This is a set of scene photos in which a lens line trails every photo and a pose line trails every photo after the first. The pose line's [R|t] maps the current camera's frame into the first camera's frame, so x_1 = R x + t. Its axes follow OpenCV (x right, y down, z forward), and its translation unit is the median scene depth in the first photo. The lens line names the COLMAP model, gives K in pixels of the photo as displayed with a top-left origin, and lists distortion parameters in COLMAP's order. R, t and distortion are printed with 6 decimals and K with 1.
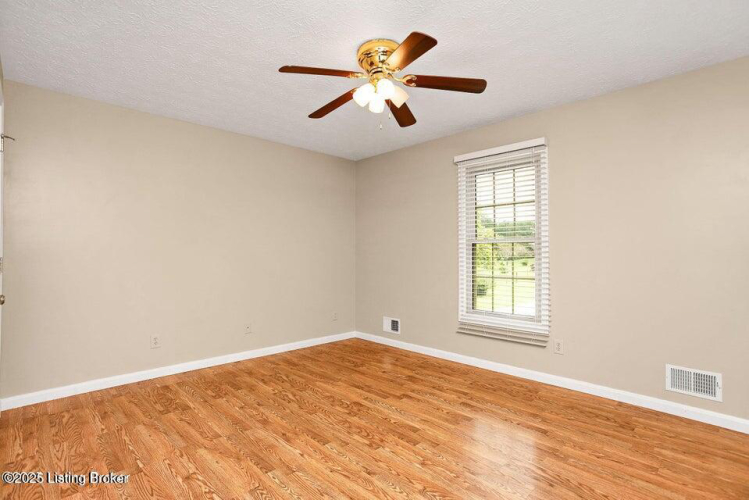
lens RADIAL K [[368.8, 0, 374.5], [0, 368.8, 250.0], [0, 0, 1]] dist [-0.036718, 0.001360]
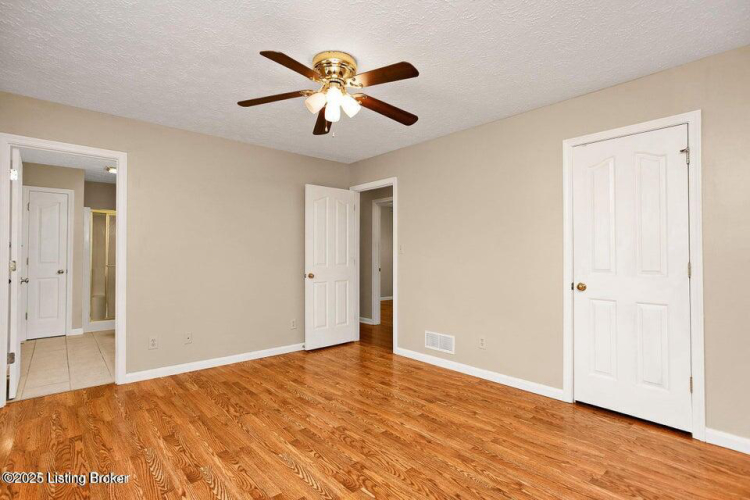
lens RADIAL K [[369.3, 0, 375.0], [0, 369.3, 250.0], [0, 0, 1]] dist [-0.036718, 0.001360]
pose [[-0.999029, -0.002037, 0.044003, -0.141759], [-0.003183, 0.999657, -0.025995, 0.012543], [-0.043935, -0.026110, -0.998693, 1.975787]]
